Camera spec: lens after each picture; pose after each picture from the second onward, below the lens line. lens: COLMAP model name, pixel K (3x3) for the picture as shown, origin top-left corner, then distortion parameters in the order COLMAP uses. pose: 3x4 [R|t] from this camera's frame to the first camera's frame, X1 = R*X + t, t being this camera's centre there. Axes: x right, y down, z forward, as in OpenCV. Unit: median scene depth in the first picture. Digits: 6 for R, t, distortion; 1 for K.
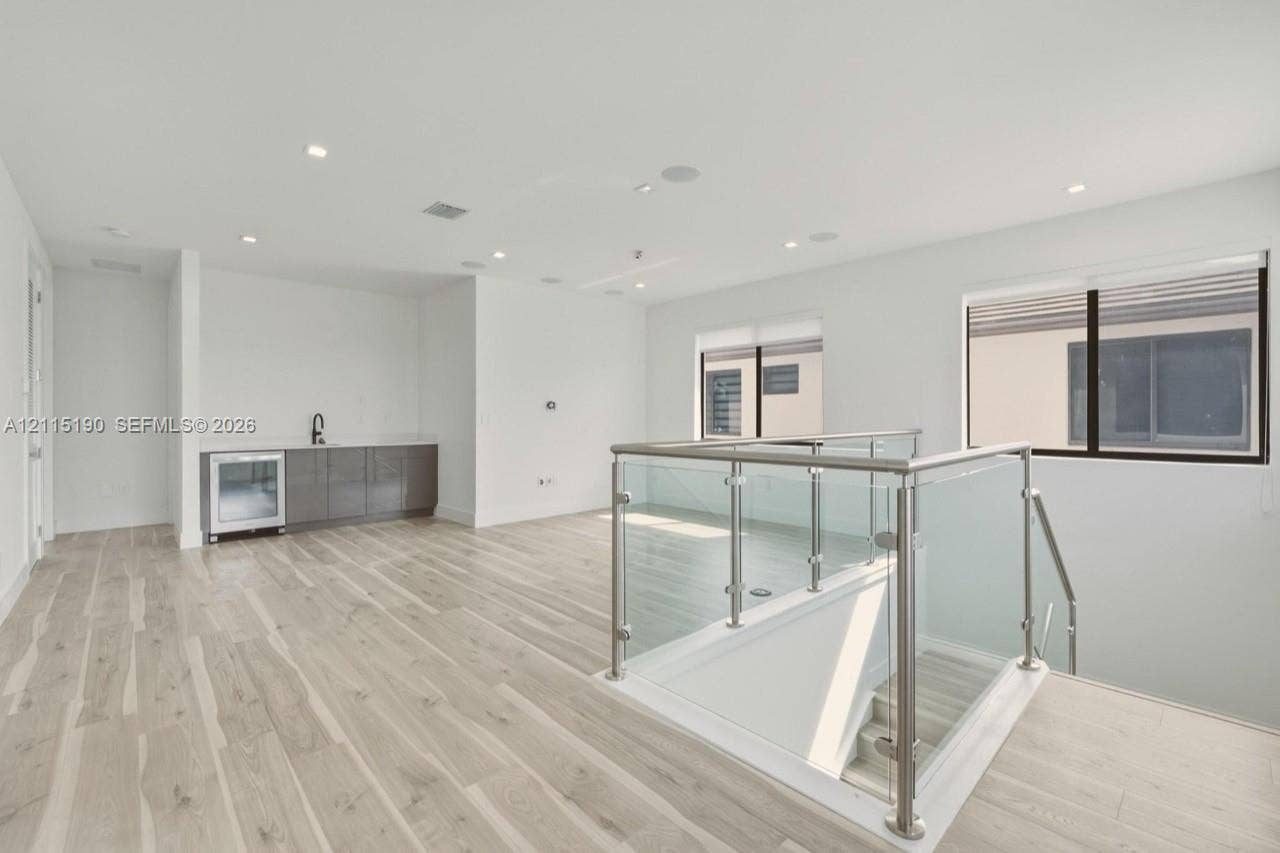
lens RADIAL K [[532.3, 0, 640.8], [0, 532.3, 425.2], [0, 0, 1]] dist [-0.000596, -0.000235]
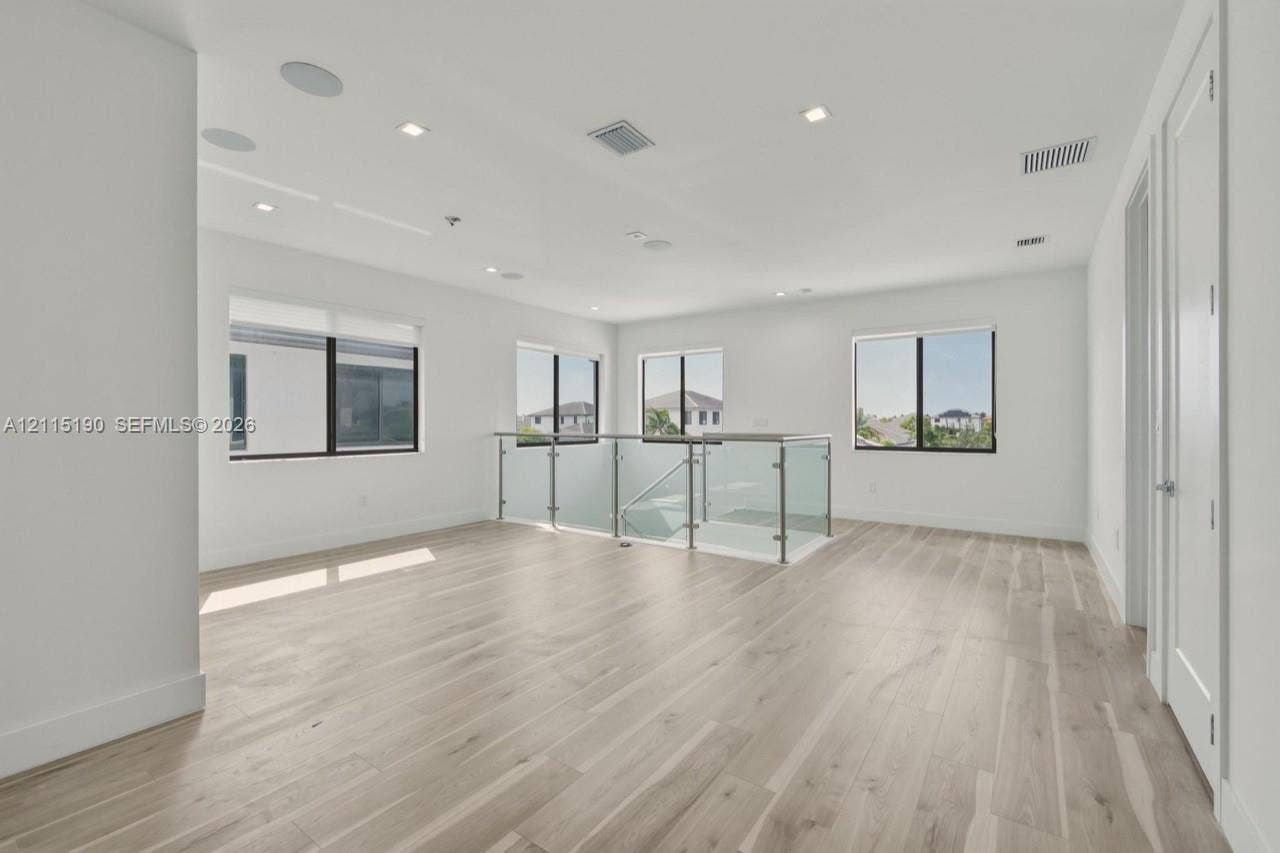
lens RADIAL K [[532.3, 0, 640.8], [0, 532.3, 425.2], [0, 0, 1]] dist [-0.000596, -0.000235]
pose [[-0.174629, -0.000614, 0.984634, -0.752570], [0.016745, 0.999853, 0.003593, -0.007992], [-0.984492, 0.017115, -0.174593, 0.761765]]
